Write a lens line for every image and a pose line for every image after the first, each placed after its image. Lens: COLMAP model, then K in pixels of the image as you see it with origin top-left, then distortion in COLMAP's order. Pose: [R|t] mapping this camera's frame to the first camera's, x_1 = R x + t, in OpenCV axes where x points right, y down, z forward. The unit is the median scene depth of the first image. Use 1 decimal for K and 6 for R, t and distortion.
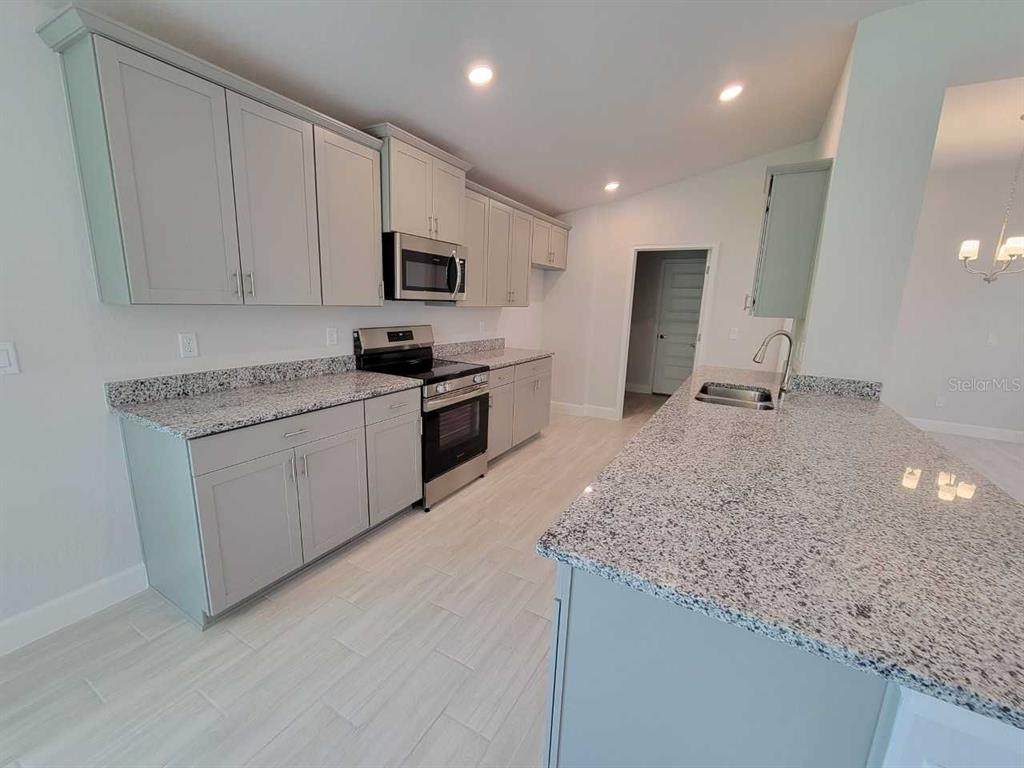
lens RADIAL K [[418.3, 0, 508.4], [0, 418.3, 386.9], [0, 0, 1]] dist [-0.001173, 0.000314]
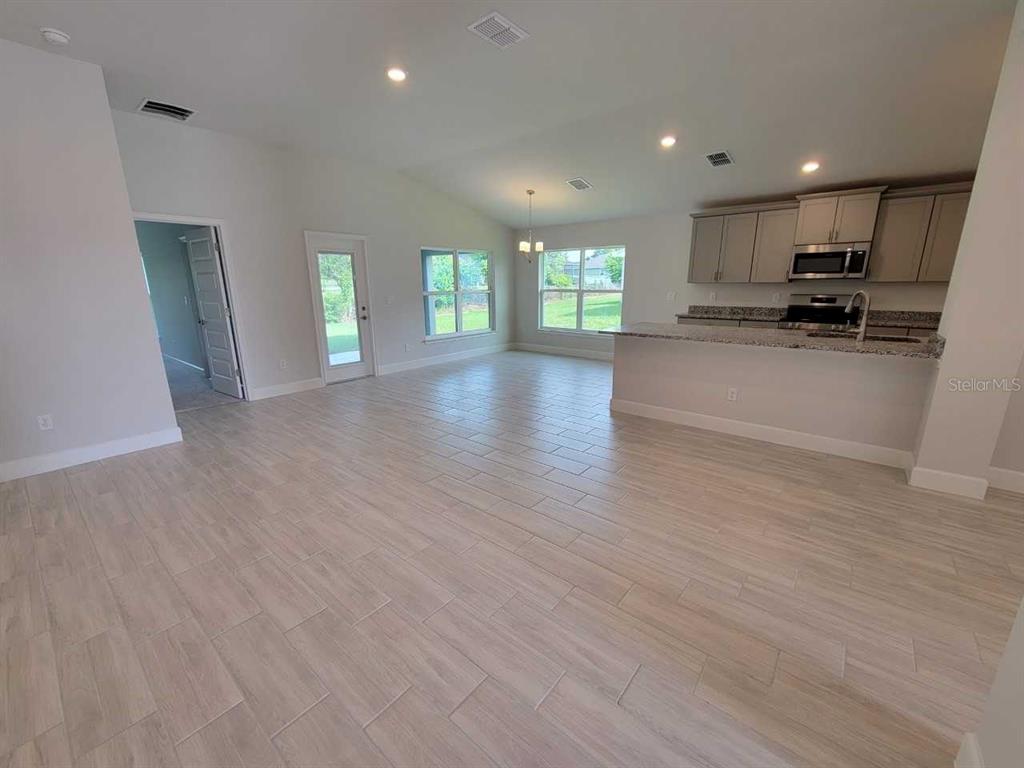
lens RADIAL K [[418.3, 0, 507.8], [0, 418.3, 390.4], [0, 0, 1]] dist [-0.001173, 0.000314]
pose [[-0.173484, 0.218849, -0.960213, 2.102949], [-0.193876, 0.948328, 0.251169, 0.061136], [0.965565, 0.229736, -0.122090, 0.056371]]
